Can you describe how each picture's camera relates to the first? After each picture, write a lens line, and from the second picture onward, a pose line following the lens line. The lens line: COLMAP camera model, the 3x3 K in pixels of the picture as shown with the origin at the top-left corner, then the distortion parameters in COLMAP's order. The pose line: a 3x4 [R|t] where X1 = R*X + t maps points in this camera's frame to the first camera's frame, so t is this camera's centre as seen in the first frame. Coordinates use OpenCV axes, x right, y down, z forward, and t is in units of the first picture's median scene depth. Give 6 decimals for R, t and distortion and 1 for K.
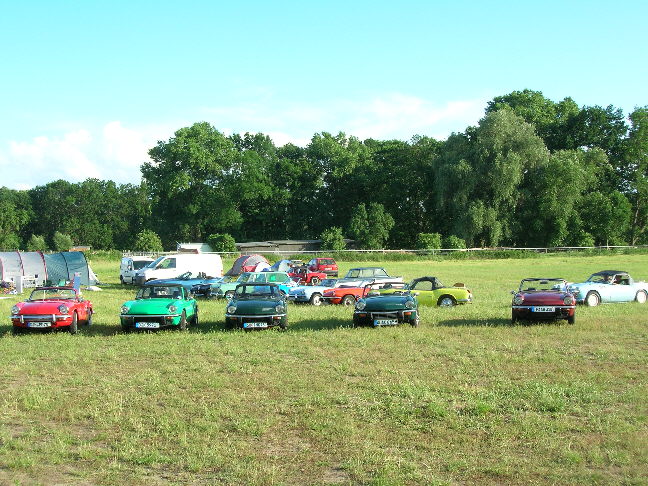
lens RADIAL K [[859.2, 0, 323.0], [0, 859.2, 238.6], [0, 0, 1]] dist [-0.104741, 0.000000]
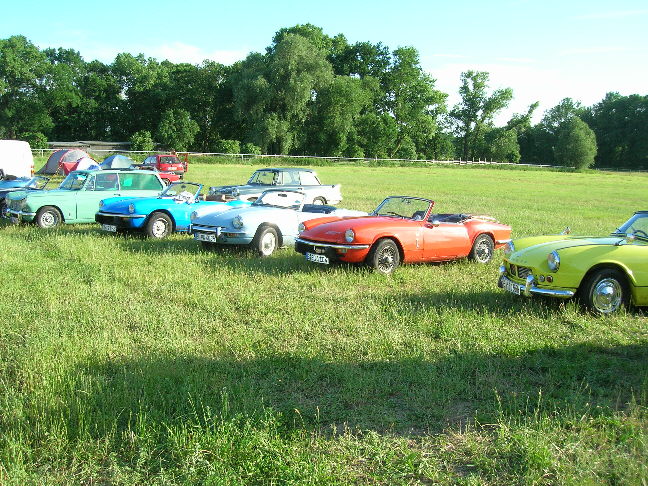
lens RADIAL K [[627.9, 0, 325.1], [0, 627.9, 249.2], [0, 0, 1]] dist [-0.147715, 0.000000]
pose [[0.946471, -0.000603, 0.322788, -0.019808], [-0.050069, 0.987620, 0.148657, 0.007107], [-0.318881, -0.156861, 0.934724, 0.175538]]
